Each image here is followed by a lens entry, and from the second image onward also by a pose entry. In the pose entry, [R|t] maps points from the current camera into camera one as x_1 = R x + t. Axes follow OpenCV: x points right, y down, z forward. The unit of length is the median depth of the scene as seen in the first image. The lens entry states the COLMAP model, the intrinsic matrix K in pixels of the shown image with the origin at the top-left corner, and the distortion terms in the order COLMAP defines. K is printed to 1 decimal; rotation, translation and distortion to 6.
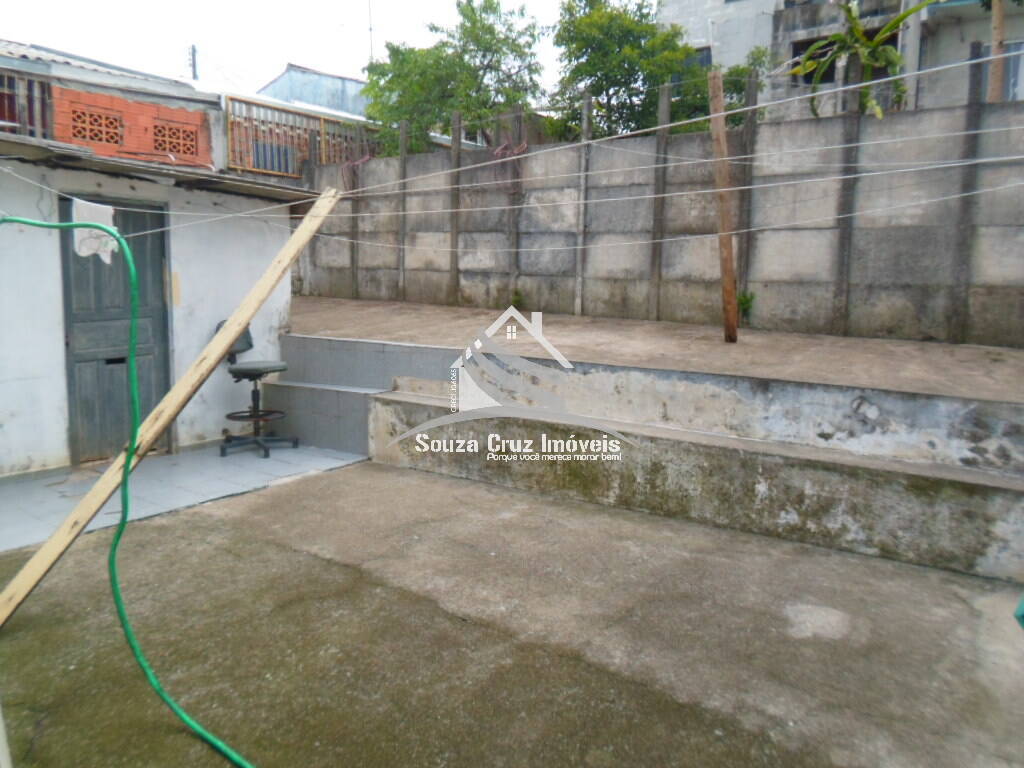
lens RADIAL K [[793.3, 0, 506.2], [0, 793.3, 368.0], [0, 0, 1]] dist [-0.002361, -0.017581]
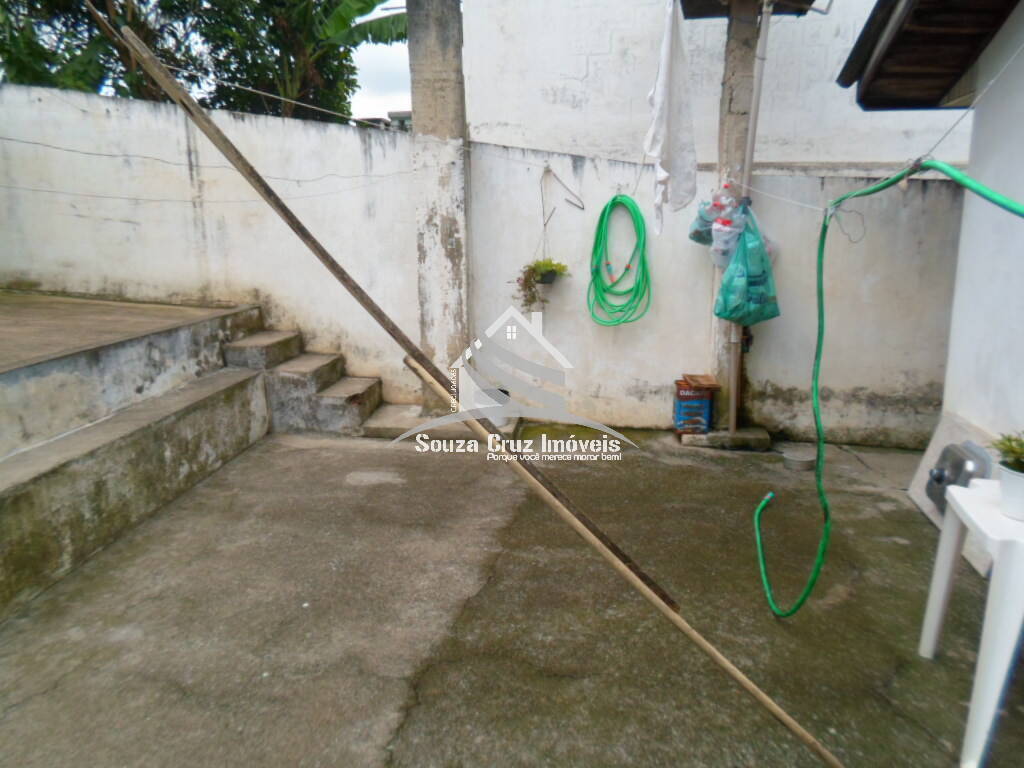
lens RADIAL K [[793.3, 0, 512.8], [0, 793.3, 373.5], [0, 0, 1]] dist [-0.002361, -0.017581]
pose [[-0.466741, -0.187974, 0.864186, -0.435099], [0.099896, 0.959692, 0.262701, -0.095996], [-0.878734, 0.208942, -0.429150, 0.660571]]
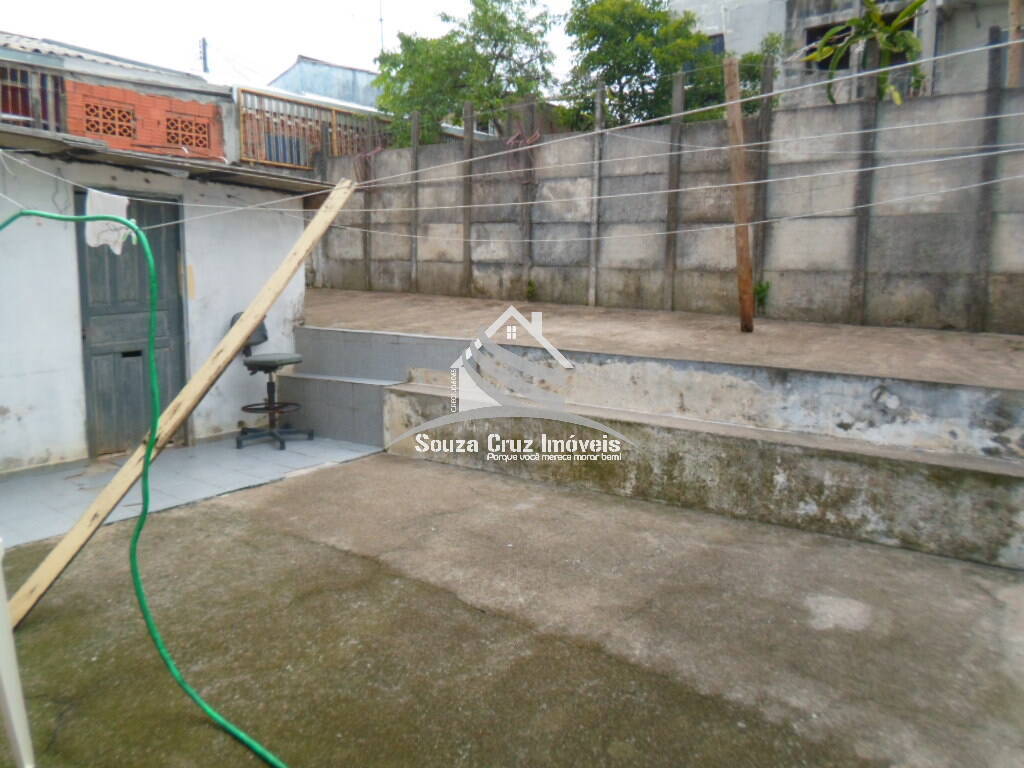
lens RADIAL K [[793.3, 0, 506.1], [0, 793.3, 368.0], [0, 0, 1]] dist [-0.002361, -0.017581]
pose [[0.999887, -0.004584, -0.014332, -0.004072], [0.004742, 0.999928, 0.011013, 0.000224], [0.014281, -0.011079, 0.999837, 0.002658]]
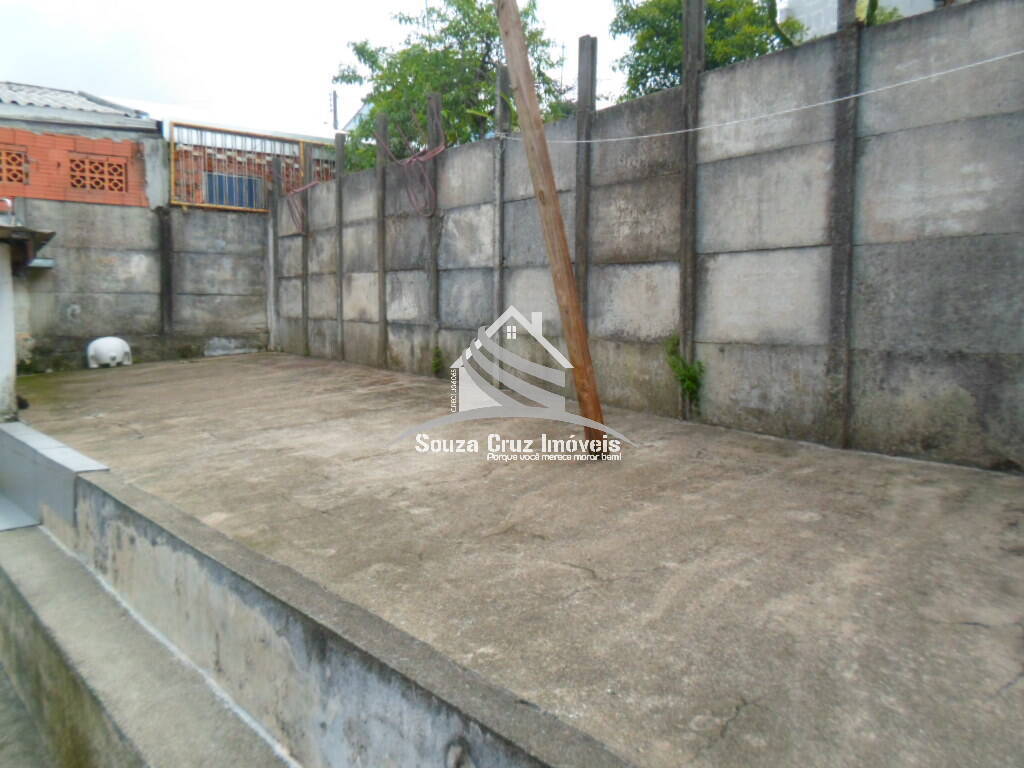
lens RADIAL K [[793.3, 0, 503.2], [0, 793.3, 370.4], [0, 0, 1]] dist [-0.002361, -0.017581]
pose [[0.962661, 0.004058, -0.270678, 0.352948], [-0.015702, 0.999041, -0.040867, -0.067229], [0.270253, 0.043591, 0.961802, 0.431770]]
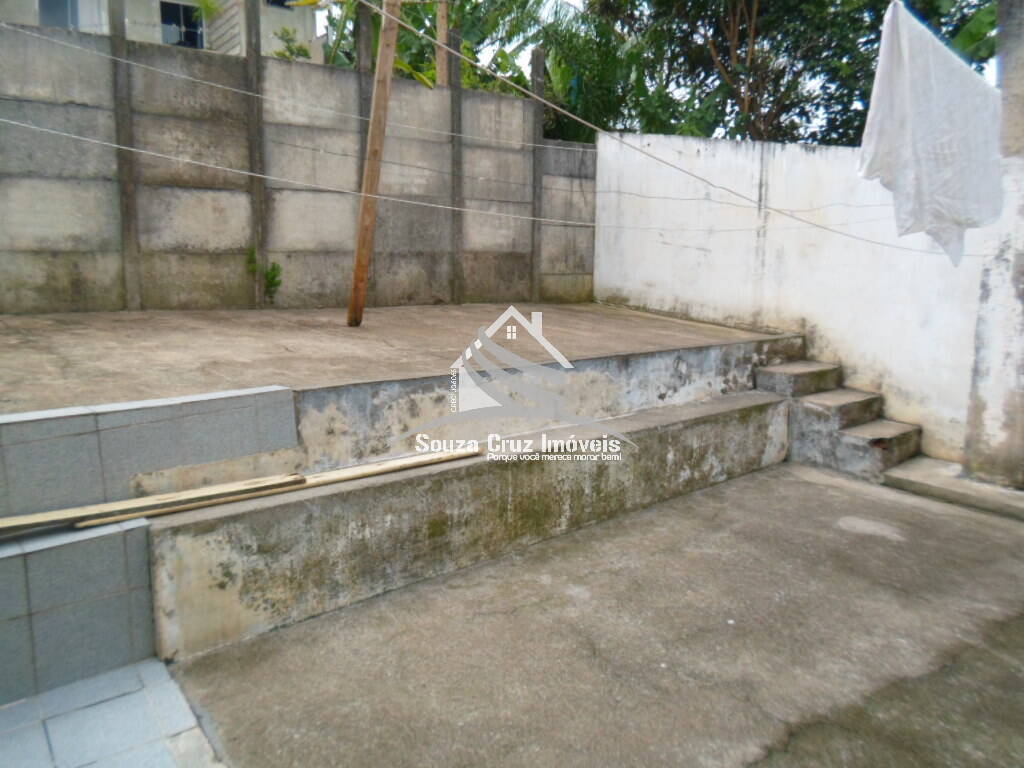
lens RADIAL K [[793.3, 0, 504.6], [0, 793.3, 375.6], [0, 0, 1]] dist [-0.002361, -0.017581]
pose [[0.270314, -0.171925, 0.947297, -0.463885], [0.103651, 0.983405, 0.148901, -0.086287], [-0.957177, 0.057938, 0.283648, 0.584089]]
